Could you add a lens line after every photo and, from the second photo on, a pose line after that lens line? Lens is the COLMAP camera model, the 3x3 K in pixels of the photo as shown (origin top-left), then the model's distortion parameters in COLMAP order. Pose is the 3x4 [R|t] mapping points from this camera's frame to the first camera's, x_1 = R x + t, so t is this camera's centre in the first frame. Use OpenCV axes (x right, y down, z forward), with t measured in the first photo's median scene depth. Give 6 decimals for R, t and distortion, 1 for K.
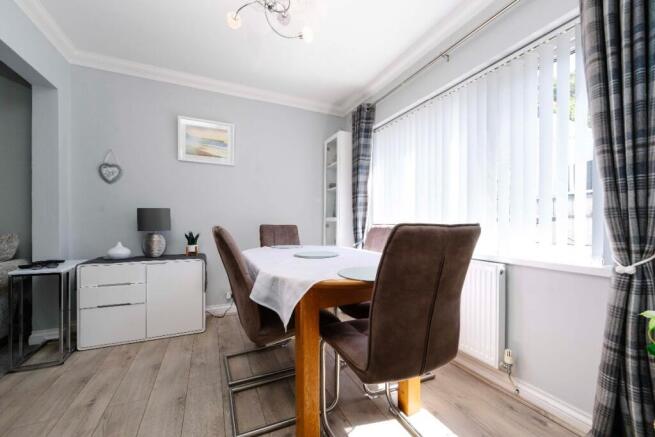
lens RADIAL K [[254.5, 0, 325.1], [0, 254.5, 222.8], [0, 0, 1]] dist [-0.008892, 0.001039]
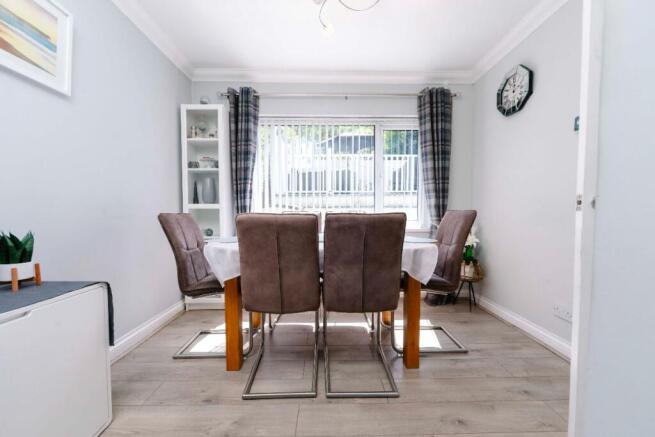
lens RADIAL K [[254.5, 0, 323.0], [0, 254.5, 220.4], [0, 0, 1]] dist [-0.008892, 0.001039]
pose [[0.423535, -0.031442, 0.905334, -0.616942], [-0.001489, 0.999372, 0.035404, -0.000776], [-0.905878, -0.016343, 0.423223, 0.341199]]
